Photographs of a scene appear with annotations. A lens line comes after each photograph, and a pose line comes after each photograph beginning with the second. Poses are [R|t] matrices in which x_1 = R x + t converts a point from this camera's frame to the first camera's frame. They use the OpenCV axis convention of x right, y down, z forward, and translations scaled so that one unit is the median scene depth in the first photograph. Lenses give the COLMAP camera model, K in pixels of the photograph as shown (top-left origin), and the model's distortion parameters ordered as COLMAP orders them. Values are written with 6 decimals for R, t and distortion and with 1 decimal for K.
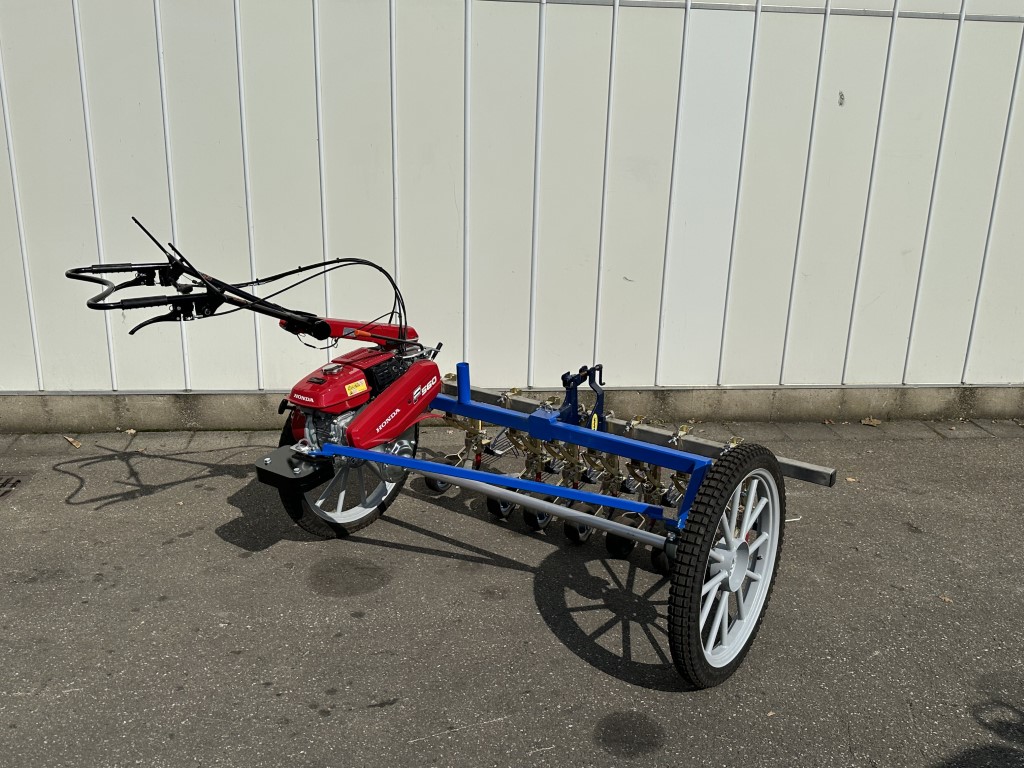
lens RADIAL K [[922.9, 0, 512.0], [0, 922.9, 384.0], [0, 0, 1]] dist [0.007572, 0.000813]
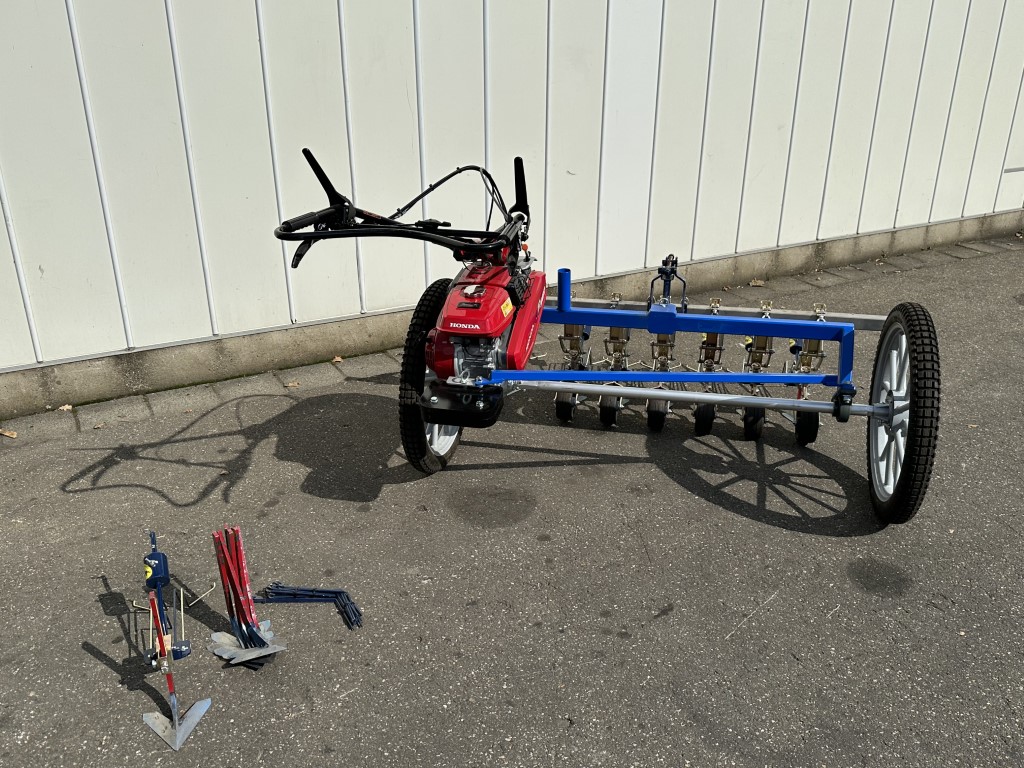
lens RADIAL K [[870.0, 0, 512.0], [0, 870.0, 384.0], [0, 0, 1]] dist [0.070052, 0.000769]
pose [[0.920221, -0.171980, 0.351592, -0.319495], [0.131214, 0.981863, 0.136849, -0.026574], [-0.368751, -0.079797, 0.926097, 0.108689]]
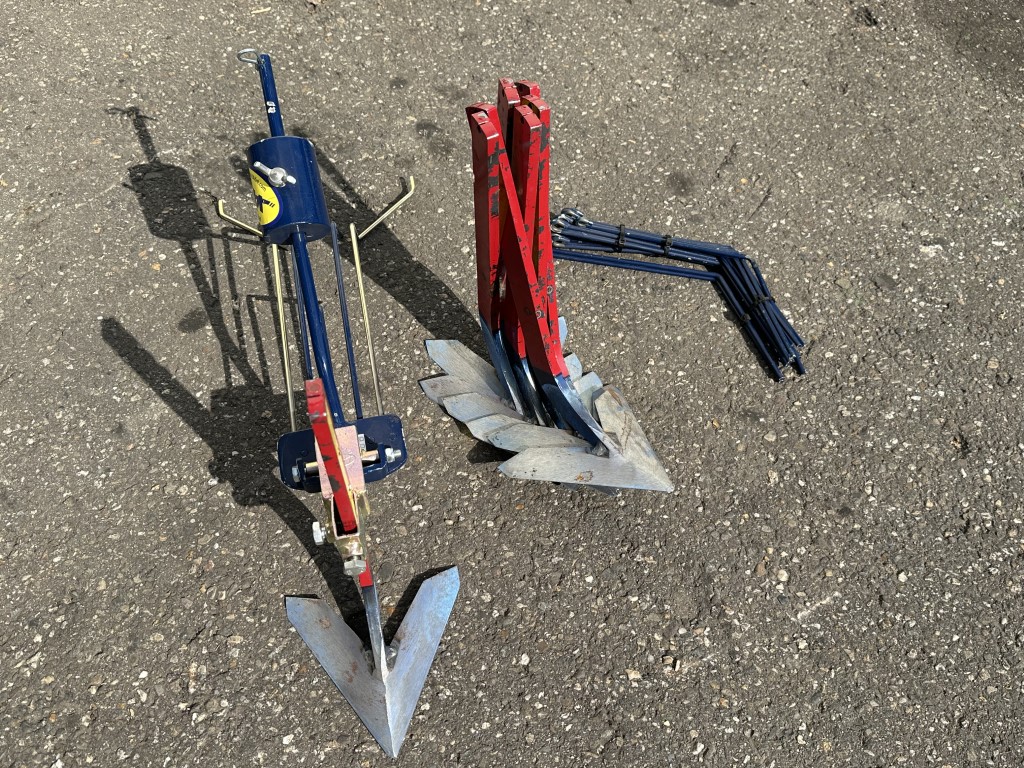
lens RADIAL K [[954.6, 0, 548.7], [0, 954.6, 383.6], [0, 0, 1]] dist [0.098682, -0.196722]
pose [[0.961421, -0.199182, 0.189726, -0.341851], [0.022647, 0.744682, 0.667035, 0.028974], [-0.274147, -0.637005, 0.720464, 0.477945]]
